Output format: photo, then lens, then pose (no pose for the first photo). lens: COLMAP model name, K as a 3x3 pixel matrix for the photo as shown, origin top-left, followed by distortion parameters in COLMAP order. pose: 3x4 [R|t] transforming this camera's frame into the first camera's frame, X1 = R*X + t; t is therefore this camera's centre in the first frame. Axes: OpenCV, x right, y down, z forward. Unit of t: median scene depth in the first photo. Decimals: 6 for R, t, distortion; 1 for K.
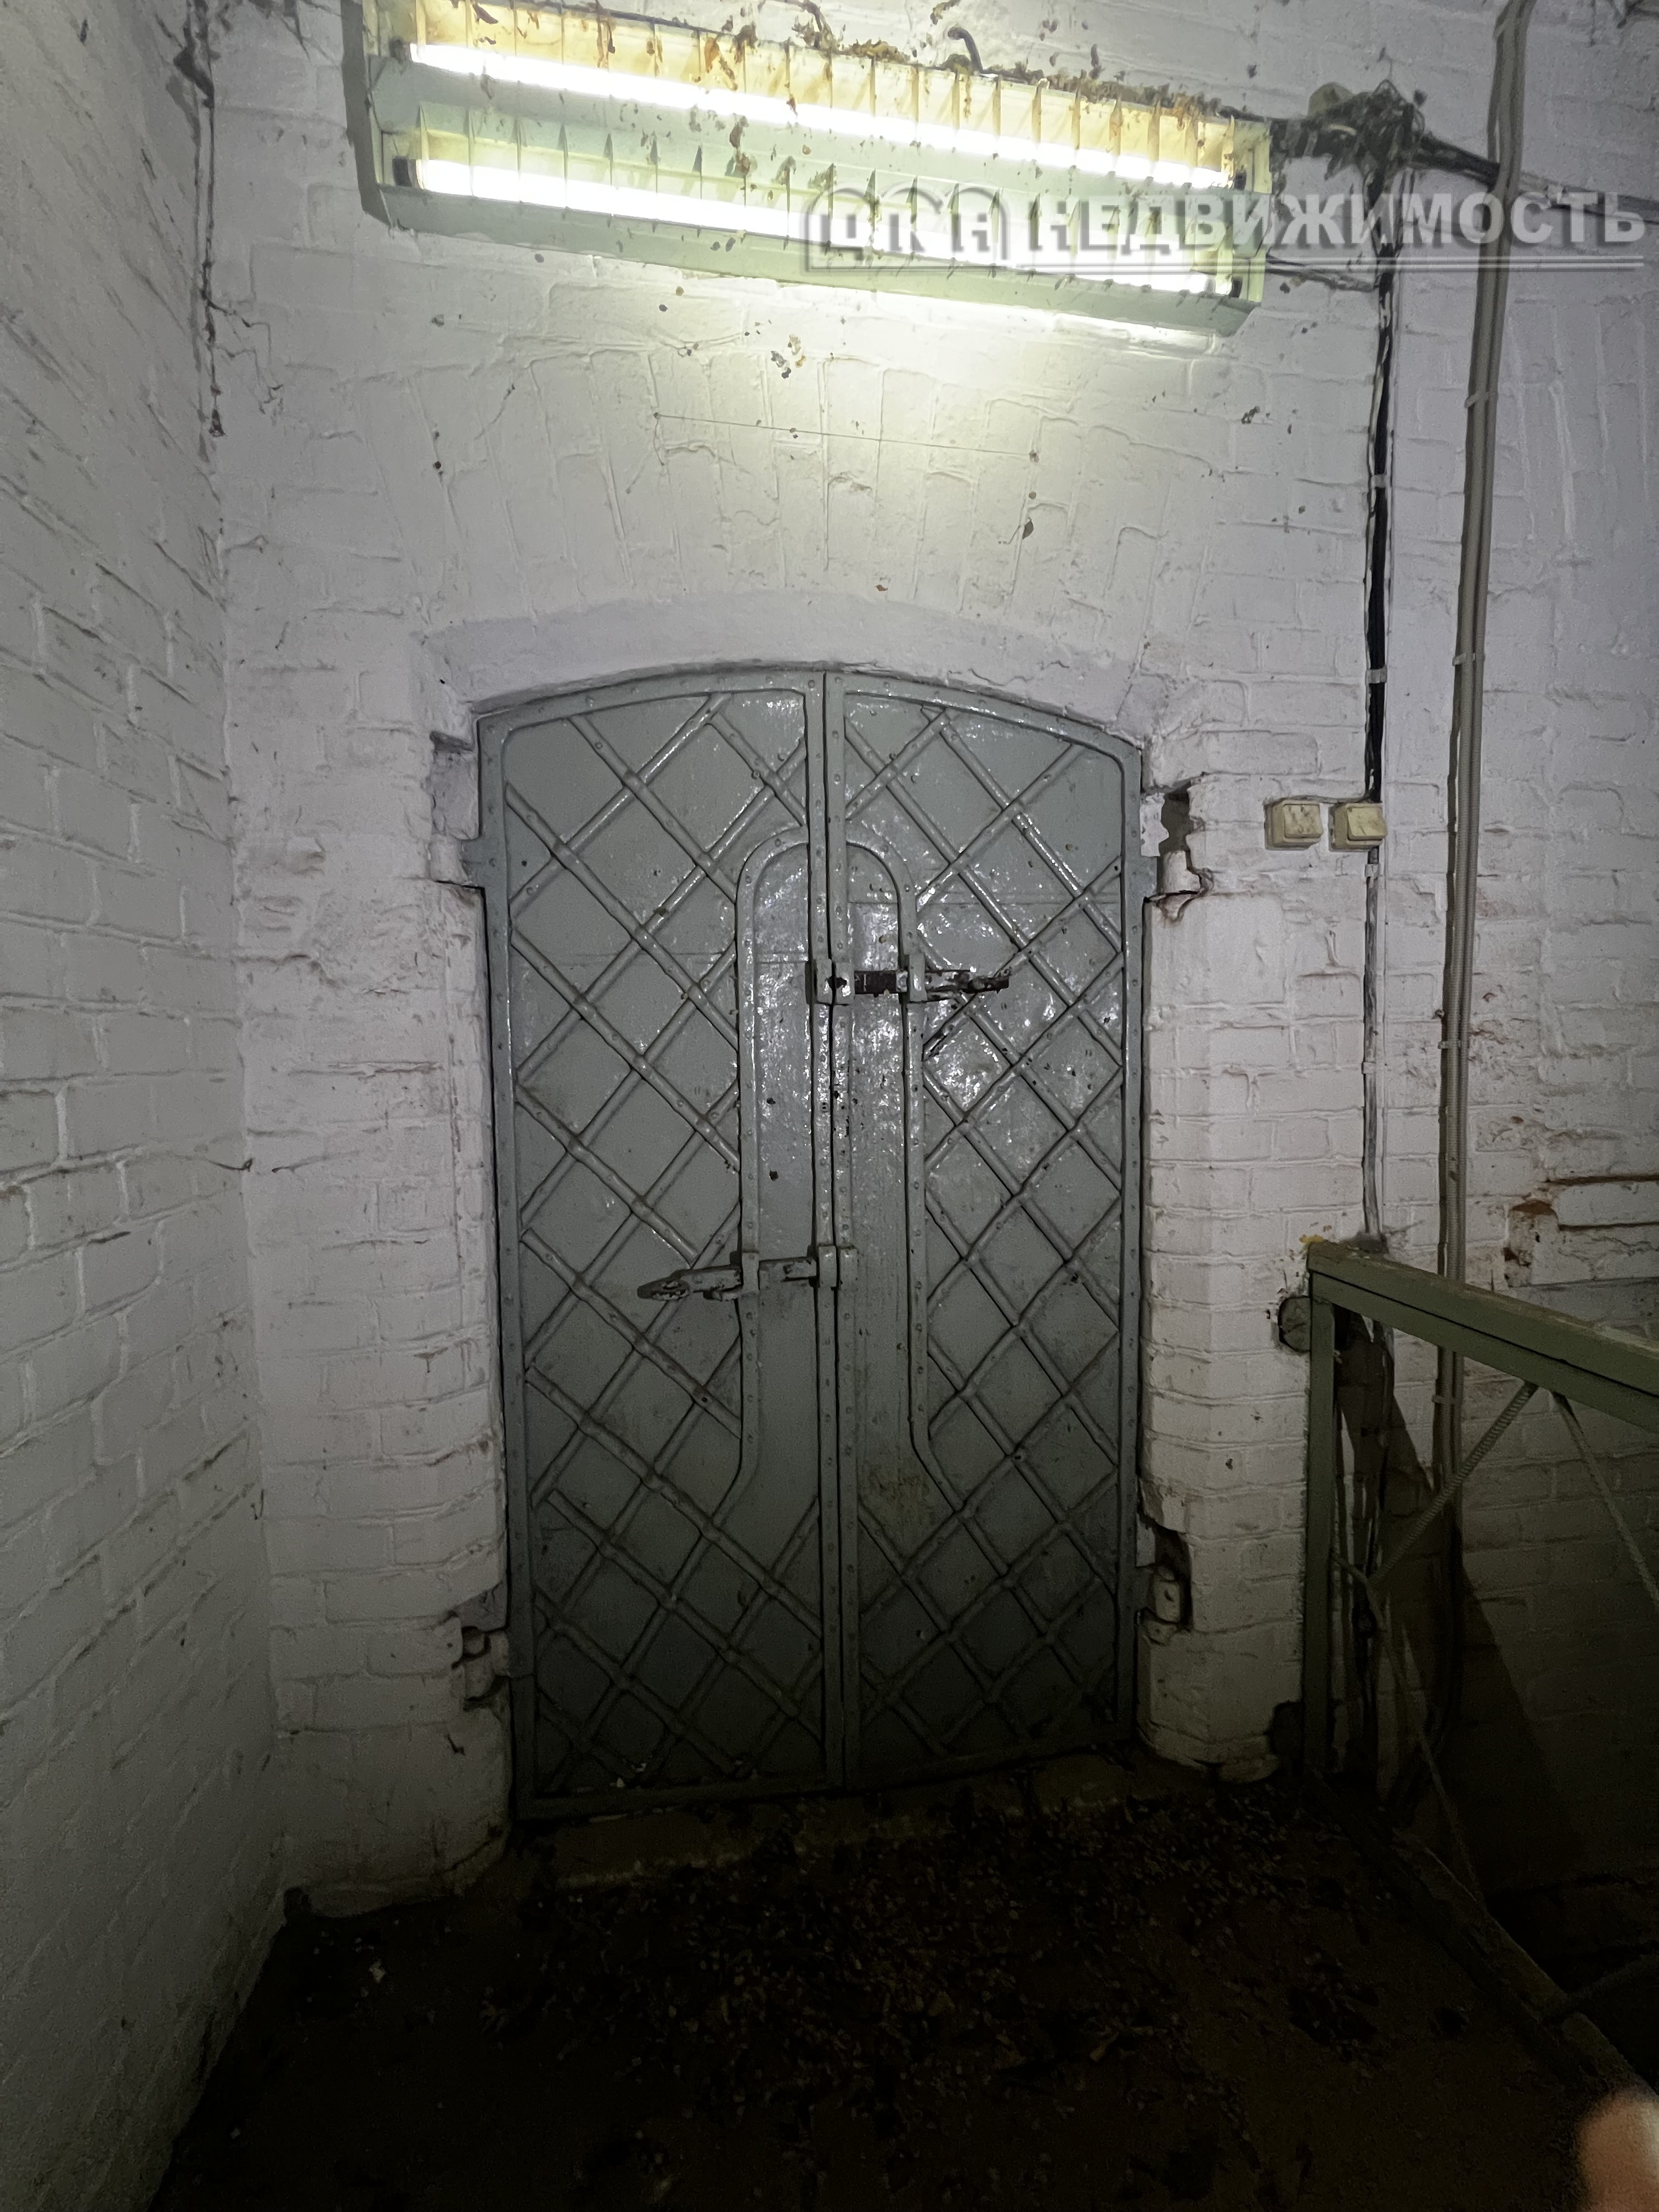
lens RADIAL K [[888.7, 0, 829.9], [0, 888.7, 1109.4], [0, 0, 1]] dist [-0.002421, 0.000388]
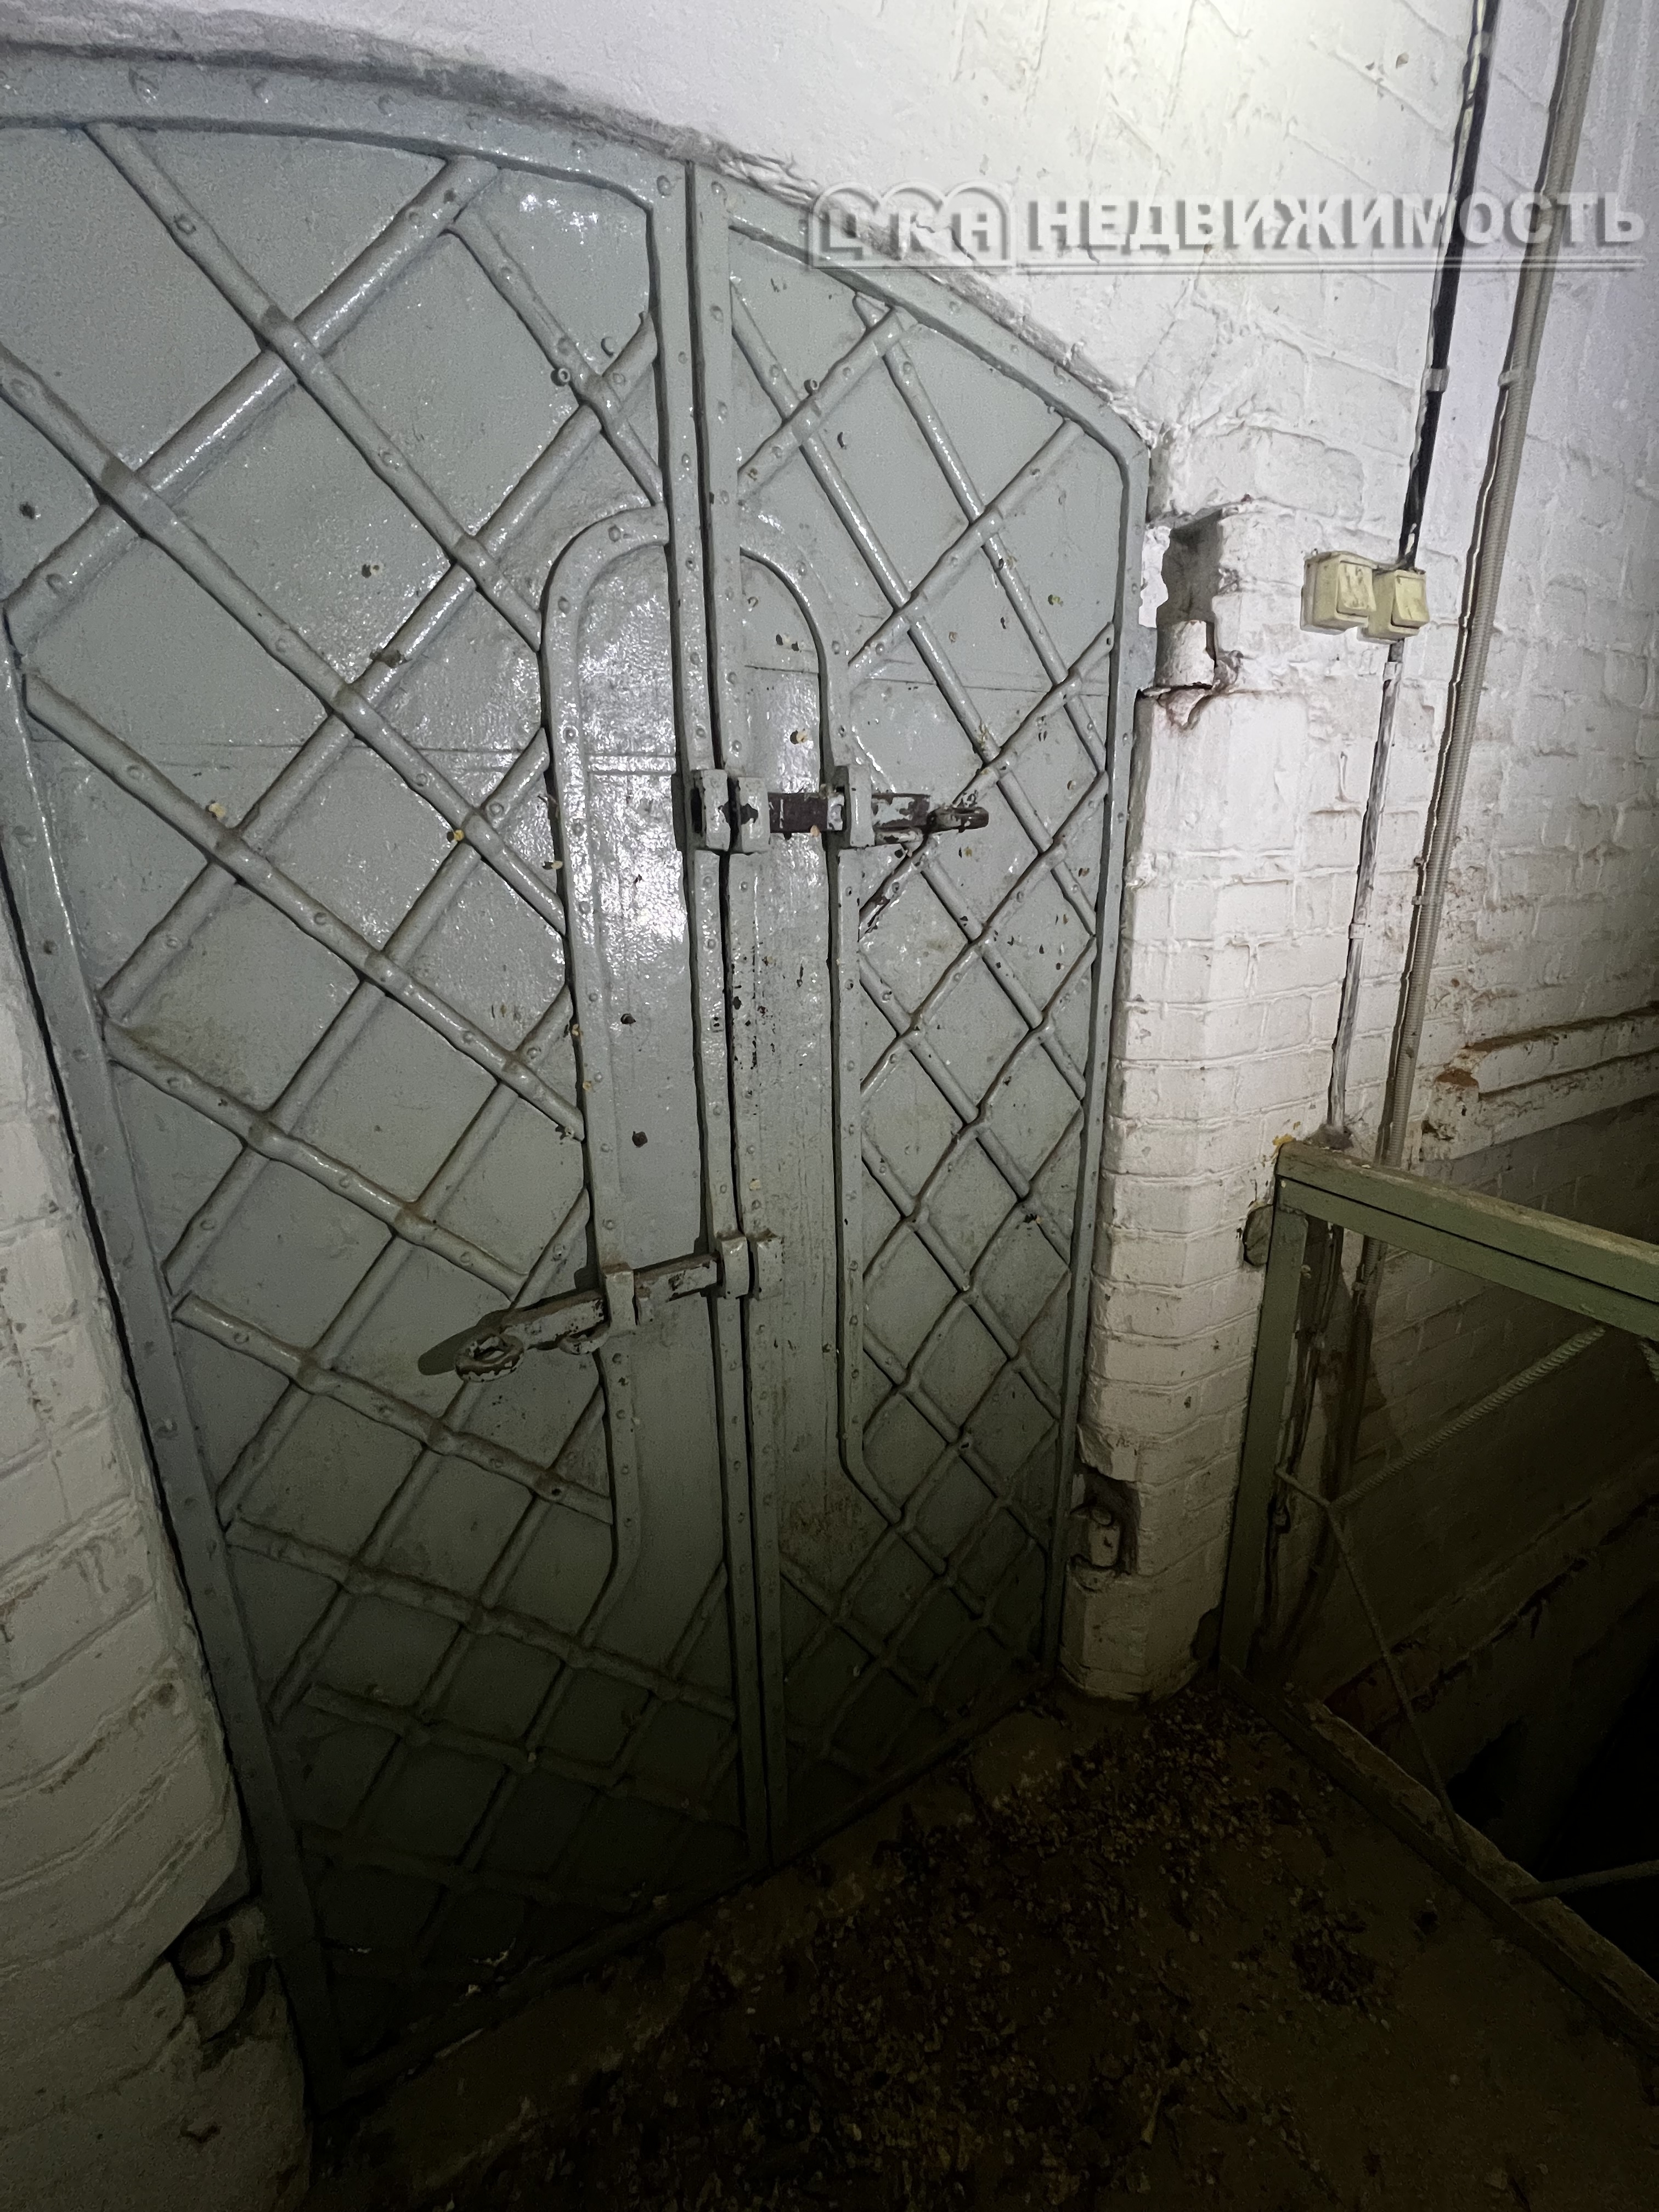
lens RADIAL K [[888.7, 0, 830.2], [0, 888.7, 1108.3], [0, 0, 1]] dist [-0.002421, 0.000388]
pose [[0.937864, -0.093626, 0.334133, -0.143305], [0.021501, 0.976741, 0.213340, -0.074806], [-0.346336, -0.192899, 0.918064, 0.396778]]
